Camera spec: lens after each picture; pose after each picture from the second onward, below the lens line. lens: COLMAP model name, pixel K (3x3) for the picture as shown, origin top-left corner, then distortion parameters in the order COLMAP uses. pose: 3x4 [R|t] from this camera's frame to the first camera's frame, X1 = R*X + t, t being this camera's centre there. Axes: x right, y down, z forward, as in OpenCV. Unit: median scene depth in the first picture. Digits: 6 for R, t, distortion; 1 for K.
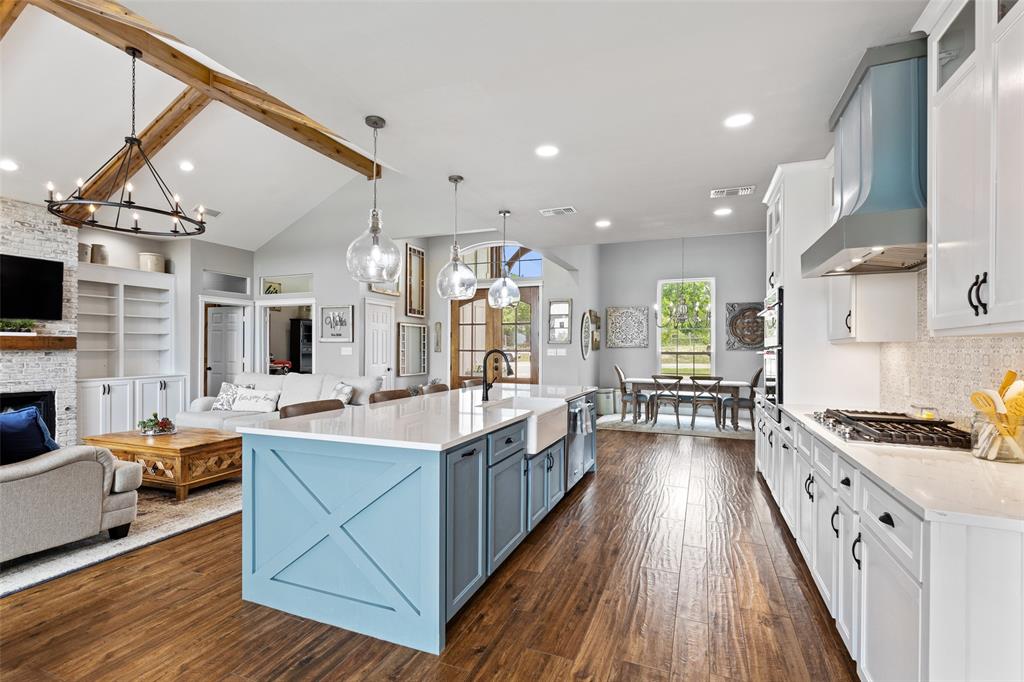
lens RADIAL K [[463.2, 0, 517.0], [0, 463.2, 344.6], [0, 0, 1]] dist [0.008774, -0.001793]
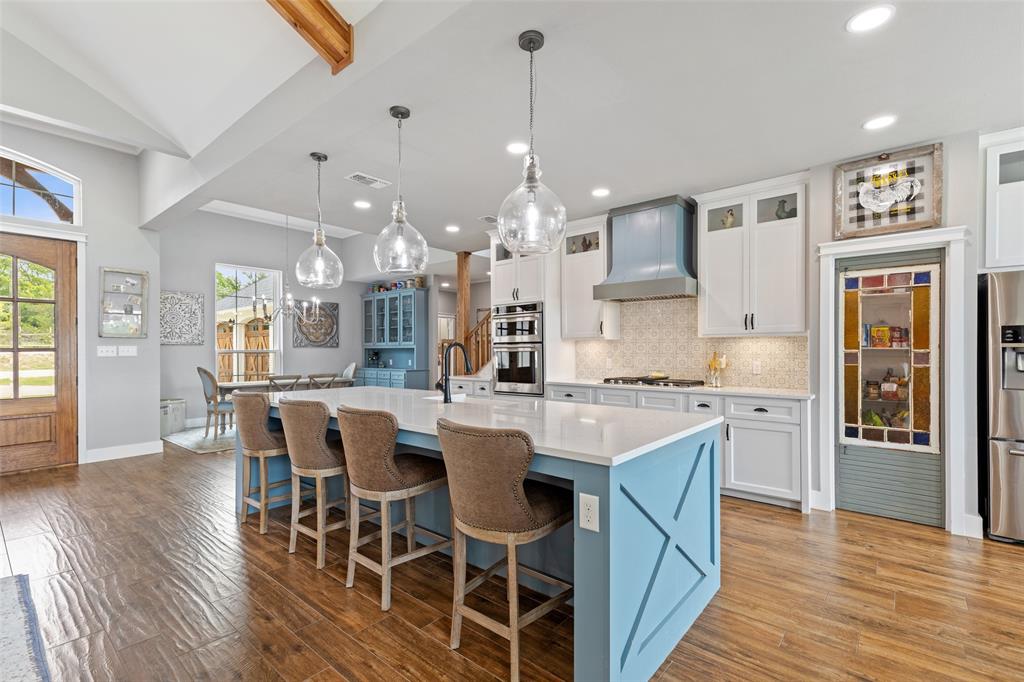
lens RADIAL K [[463.2, 0, 516.4], [0, 463.2, 347.6], [0, 0, 1]] dist [0.008774, -0.001793]
pose [[0.310888, -0.001990, 0.950445, -0.577694], [-0.004227, 0.999985, 0.003477, 0.011483], [-0.950437, -0.005099, 0.310875, 0.433402]]
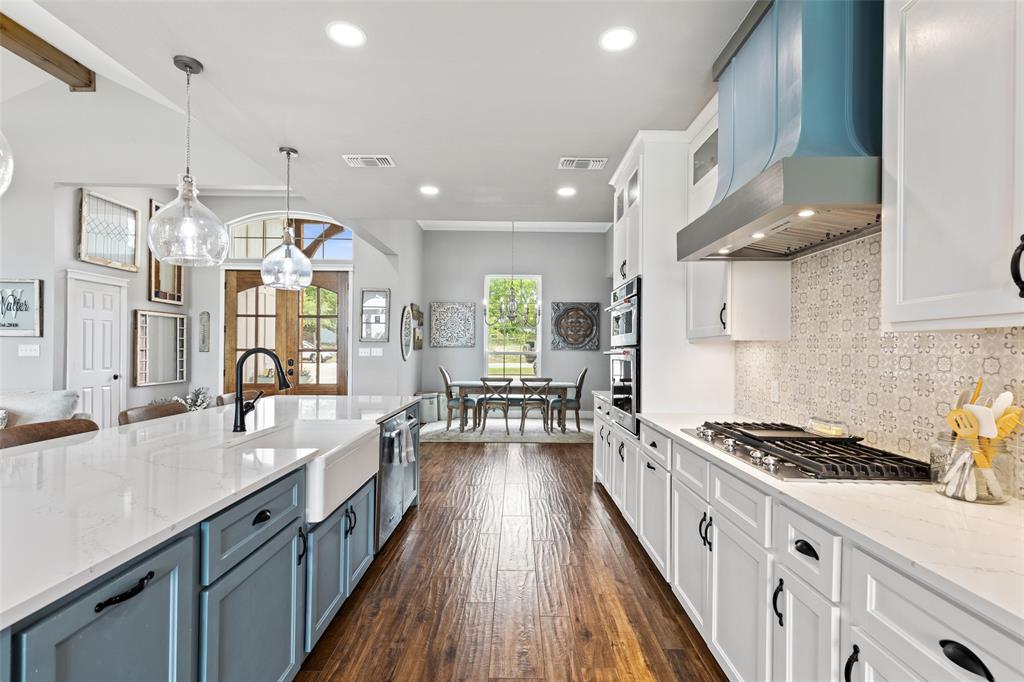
lens RADIAL K [[463.2, 0, 517.0], [0, 463.2, 346.8], [0, 0, 1]] dist [0.008774, -0.001793]
pose [[0.927710, 0.004098, 0.373279, 0.029214], [-0.006310, 0.999969, 0.004703, 0.002420], [-0.373248, -0.006718, 0.927707, 0.203113]]
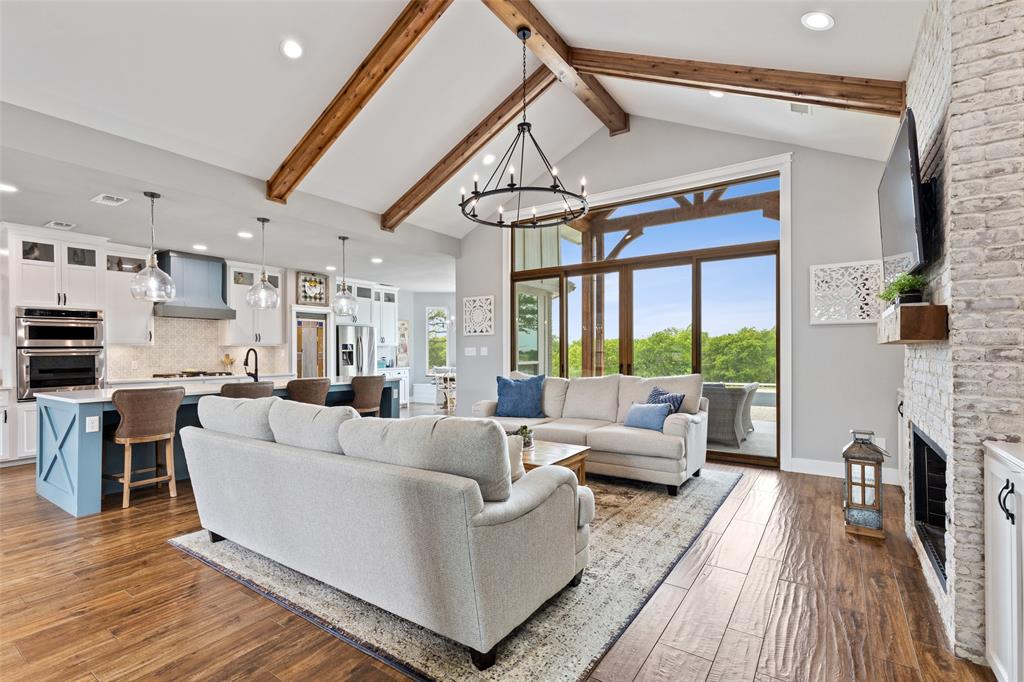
lens RADIAL K [[463.2, 0, 511.8], [0, 463.2, 350.2], [0, 0, 1]] dist [0.008774, -0.001793]
pose [[-0.975742, 0.000661, 0.218922, -0.821268], [-0.000750, 0.999979, -0.006359, 0.017074], [-0.218922, -0.006369, -0.975722, 1.576782]]
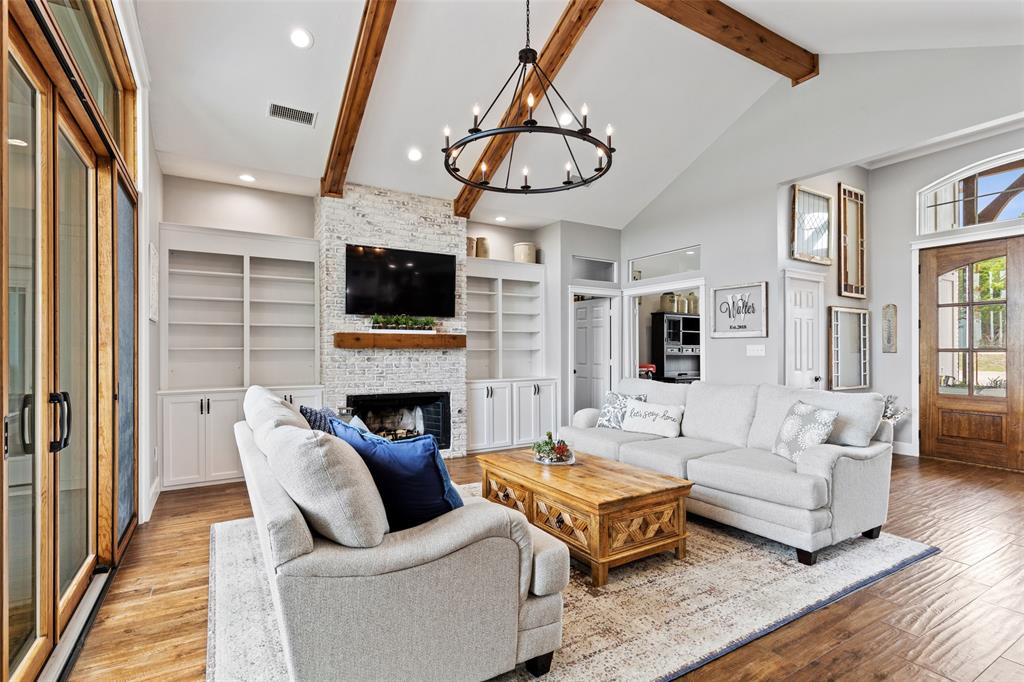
lens RADIAL K [[482.0, 0, 510.2], [0, 482.0, 348.6], [0, 0, 1]] dist [-0.005548, 0.000376]
pose [[0.795905, -0.006117, -0.605391, -0.322807], [0.005955, 0.999980, -0.002275, 0.015437], [0.605393, -0.001795, 0.795925, 0.317079]]
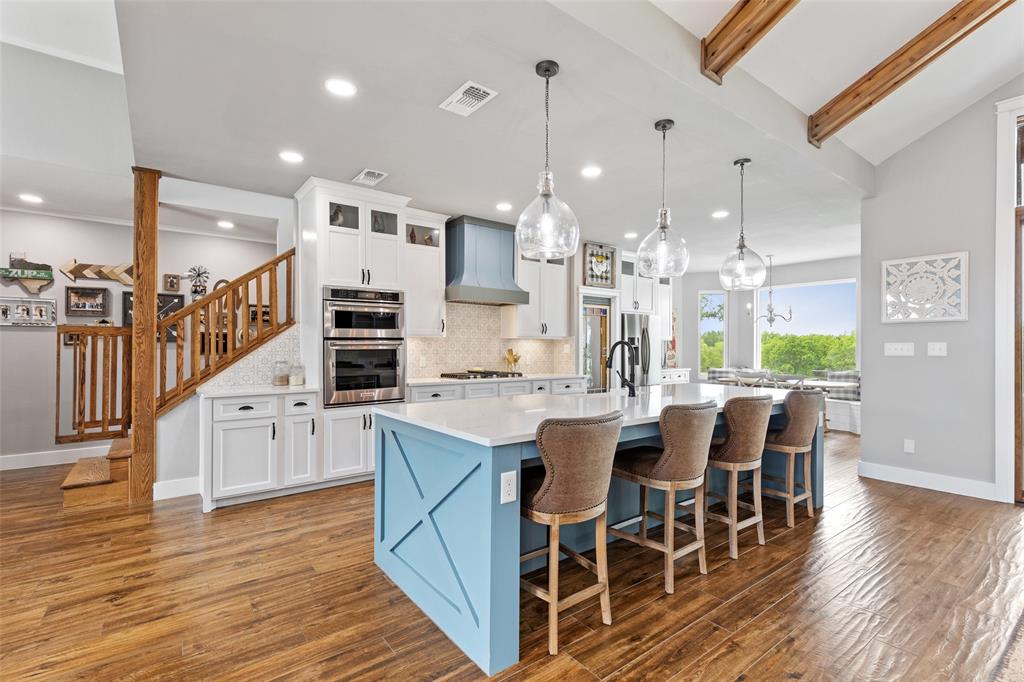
lens RADIAL K [[463.2, 0, 517.1], [0, 463.2, 346.2], [0, 0, 1]] dist [0.008774, -0.001793]
pose [[-0.856622, -0.006684, 0.515901, -0.241530], [-0.011098, 0.999923, -0.005472, 0.019436], [-0.515825, -0.010413, -0.856631, 1.329944]]
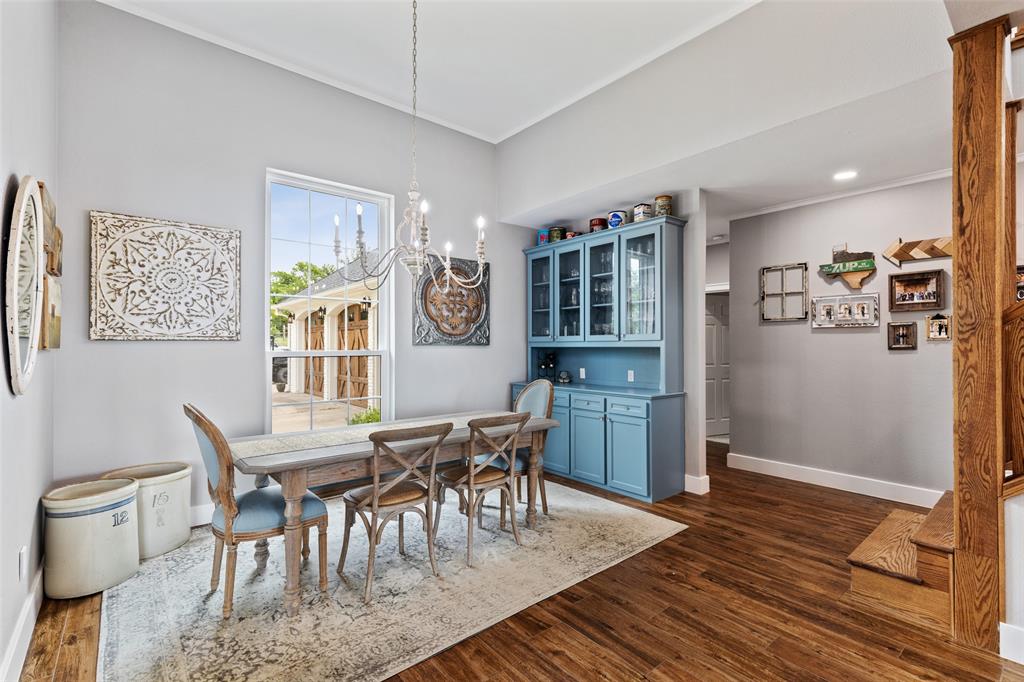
lens RADIAL K [[463.2, 0, 515.2], [0, 463.2, 339.9], [0, 0, 1]] dist [0.008774, -0.001793]
pose [[0.473474, 0.003752, 0.880800, 0.109419], [-0.004348, 0.999989, -0.001922, 0.010399], [-0.880797, -0.002920, 0.473485, 1.159864]]
